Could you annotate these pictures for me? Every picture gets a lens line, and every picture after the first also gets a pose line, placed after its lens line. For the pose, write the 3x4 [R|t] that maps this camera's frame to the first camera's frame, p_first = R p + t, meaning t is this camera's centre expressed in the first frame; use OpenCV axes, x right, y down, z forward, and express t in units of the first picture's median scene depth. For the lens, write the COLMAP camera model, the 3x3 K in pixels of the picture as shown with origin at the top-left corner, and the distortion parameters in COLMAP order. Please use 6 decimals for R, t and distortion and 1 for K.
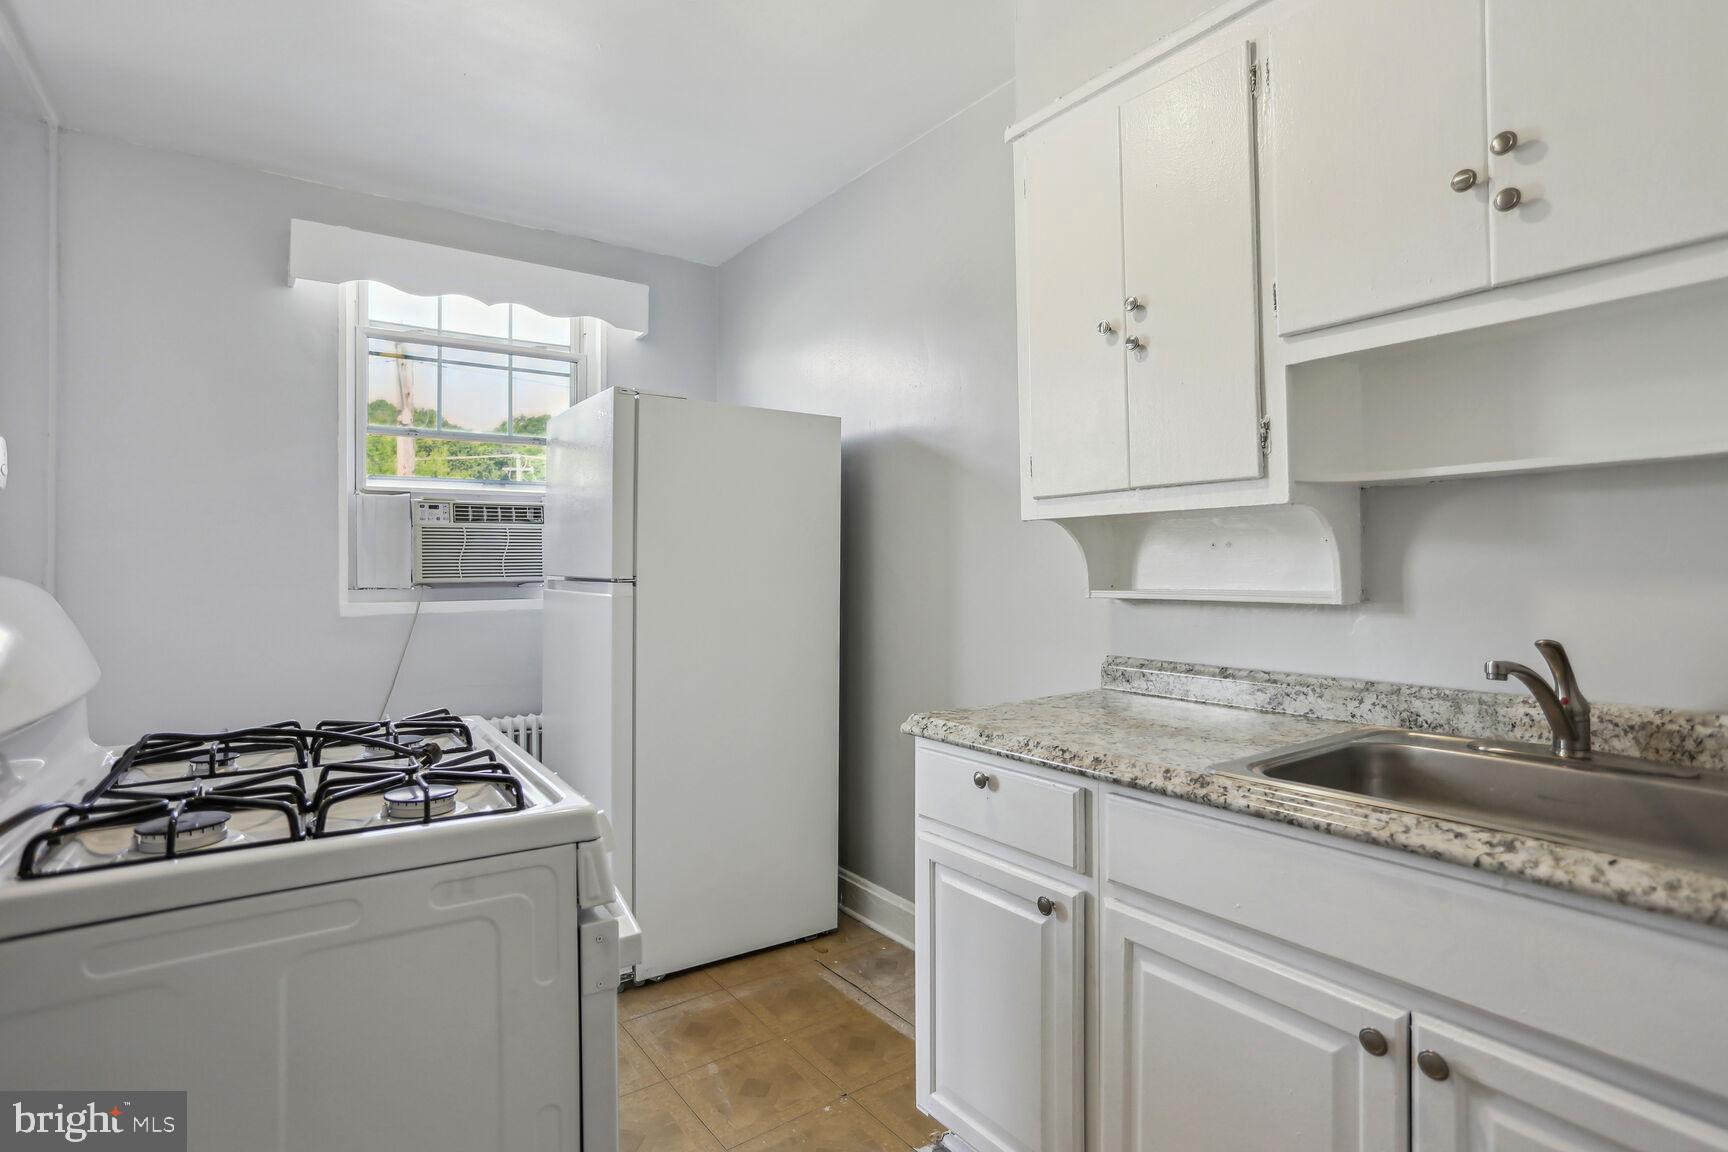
lens RADIAL K [[873.3, 0, 854.6], [0, 873.3, 563.9], [0, 0, 1]] dist [-0.046881, 0.025709]
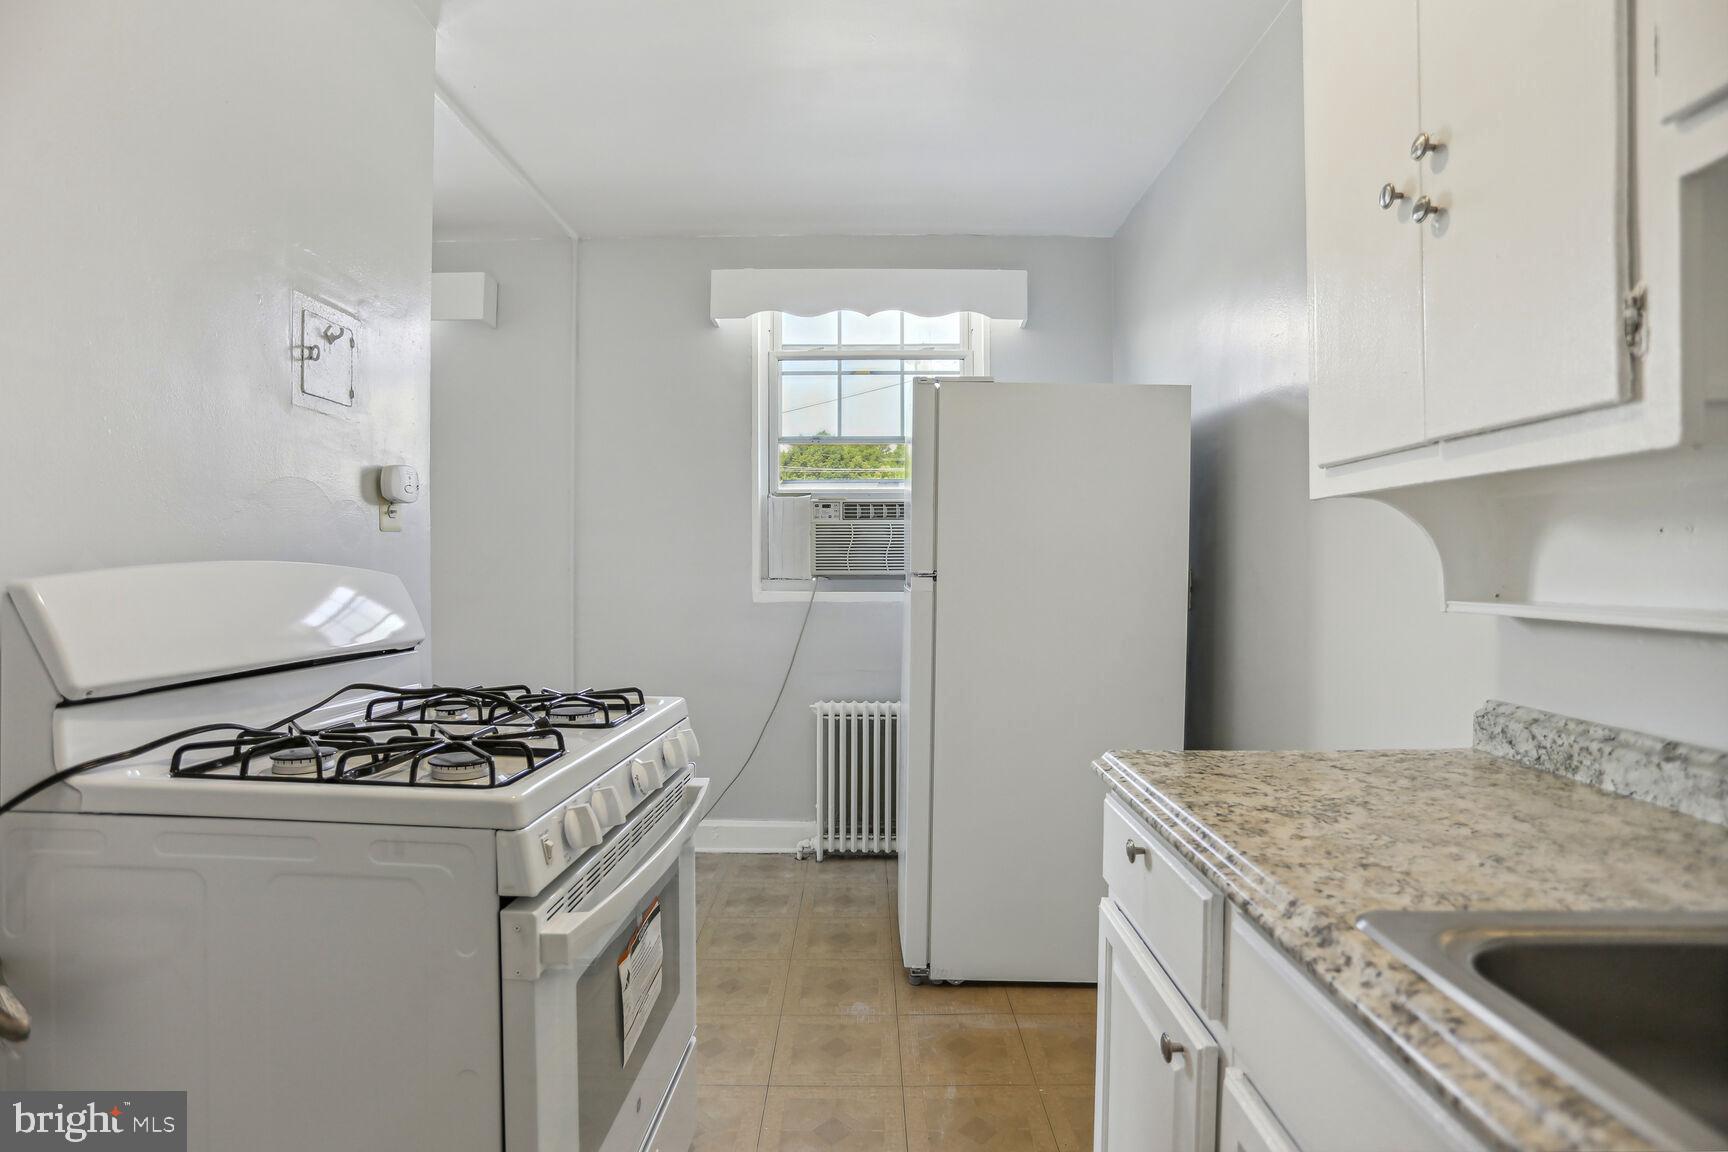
lens RADIAL K [[845.9, 0, 854.9], [0, 845.9, 581.3], [0, 0, 1]] dist [-0.067288, 0.033445]
pose [[0.799898, 0.019634, -0.599815, 0.240284], [-0.003026, 0.999584, 0.028685, -0.000981], [0.600128, -0.021131, 0.799625, 0.186363]]
